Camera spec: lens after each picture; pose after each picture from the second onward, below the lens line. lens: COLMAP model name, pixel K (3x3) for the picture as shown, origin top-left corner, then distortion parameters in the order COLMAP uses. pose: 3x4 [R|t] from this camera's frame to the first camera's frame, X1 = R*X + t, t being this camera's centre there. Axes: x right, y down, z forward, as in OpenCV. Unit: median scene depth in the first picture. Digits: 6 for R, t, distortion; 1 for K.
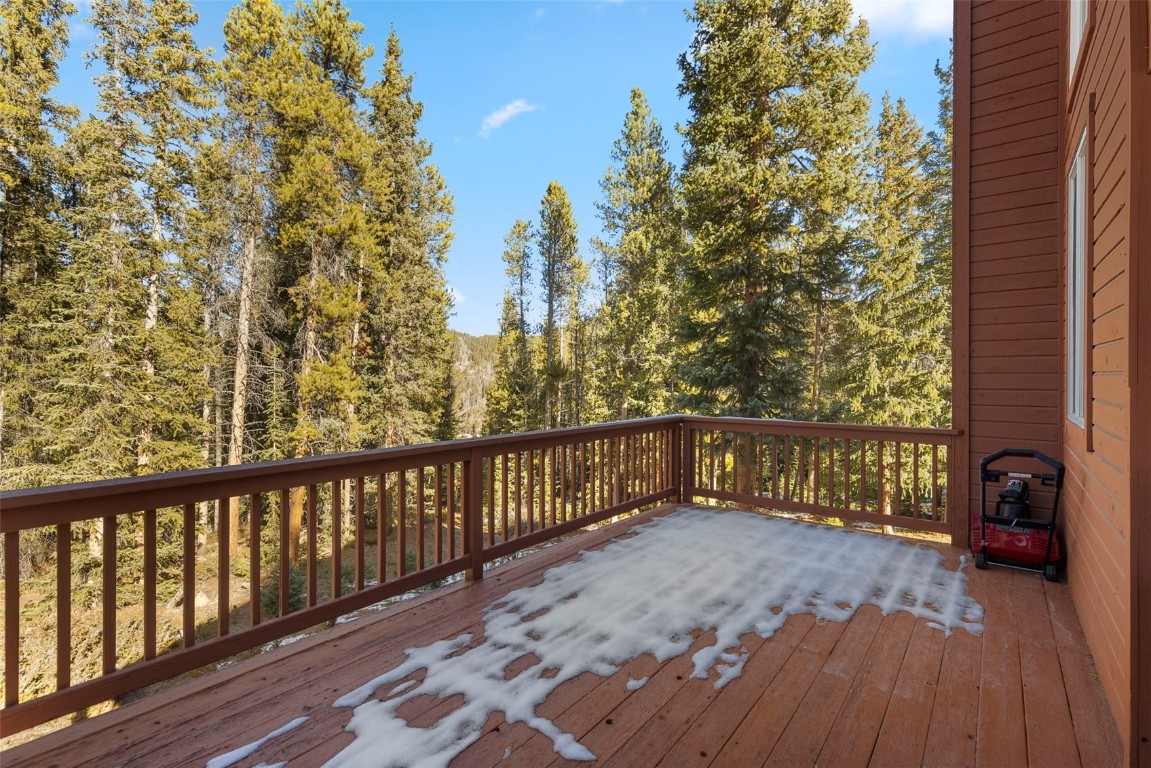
lens RADIAL K [[507.0, 0, 576.7], [0, 507.0, 378.0], [0, 0, 1]] dist [-0.005466, 0.000328]
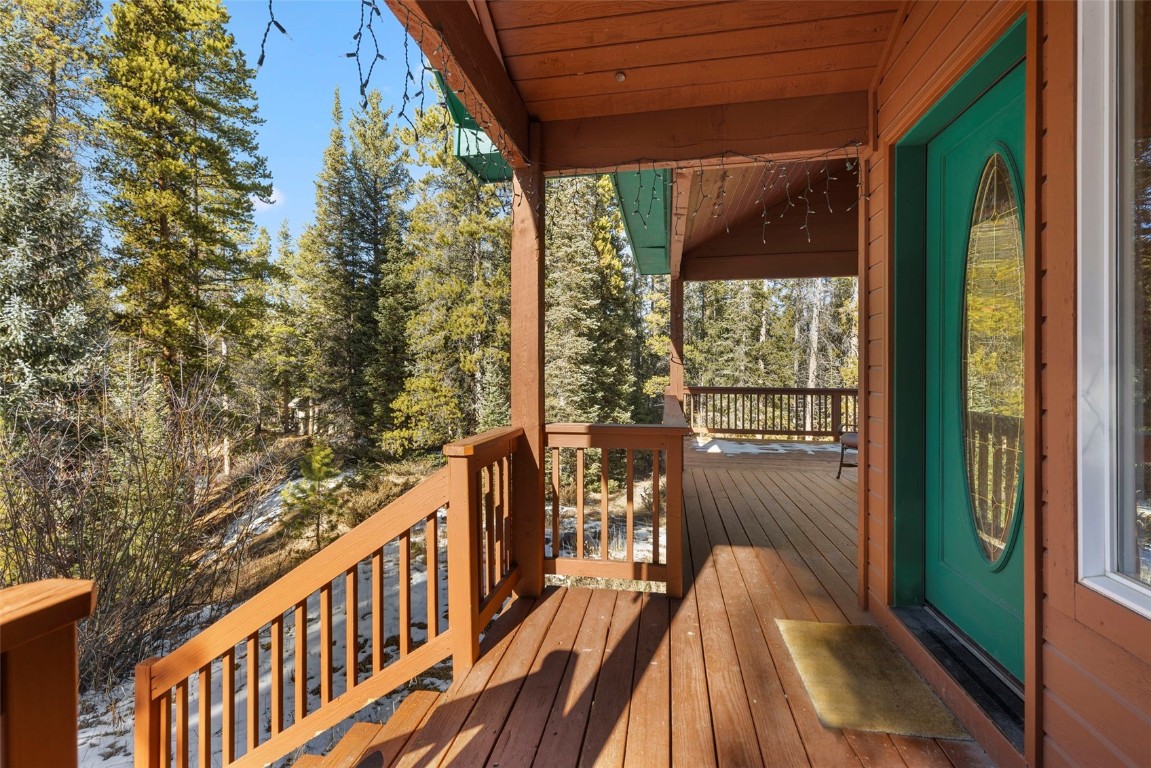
lens RADIAL K [[507.0, 0, 581.5], [0, 507.0, 372.0], [0, 0, 1]] dist [-0.005466, 0.000328]
pose [[0.475458, 0.001478, -0.879737, 0.391607], [-0.008347, 0.999961, -0.002831, 0.016269], [0.879699, 0.008689, 0.475452, -0.372190]]
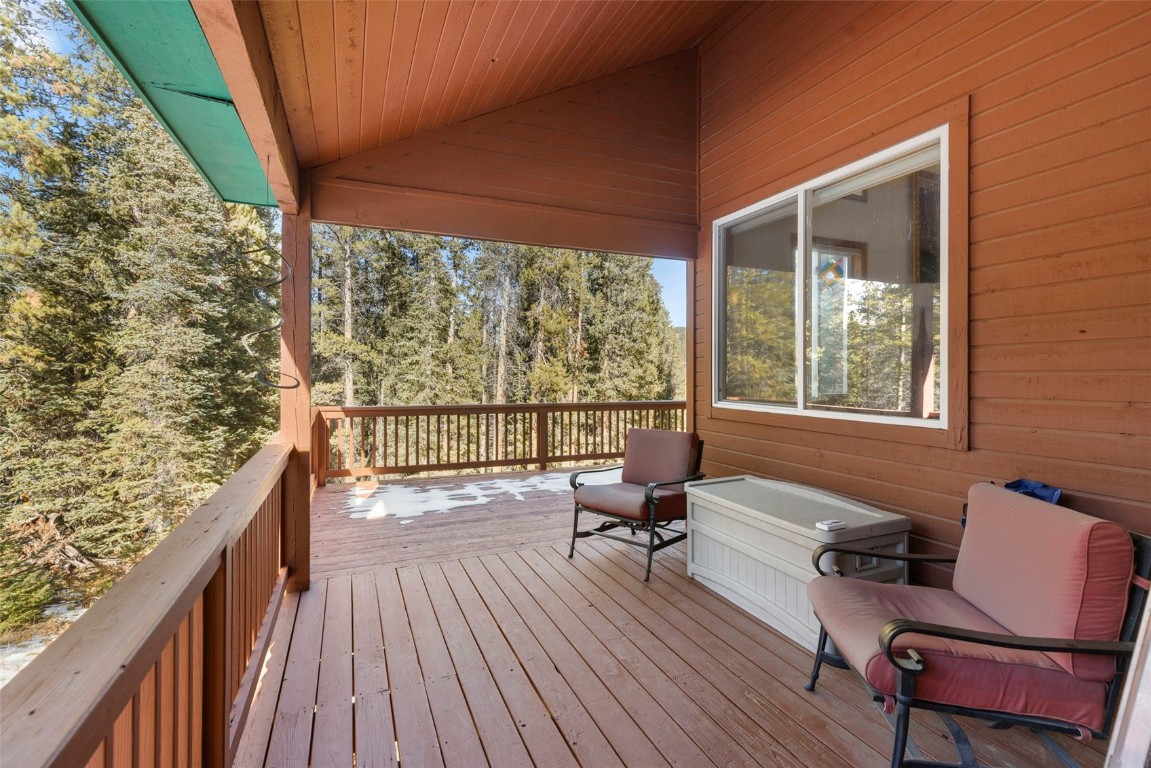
lens RADIAL K [[507.0, 0, 578.0], [0, 507.0, 375.7], [0, 0, 1]] dist [-0.005466, 0.000328]
pose [[0.885557, 0.003477, -0.464517, 0.243455], [-0.004793, 0.999987, -0.001652, 0.003650], [0.464505, 0.003689, 0.885563, -0.214056]]
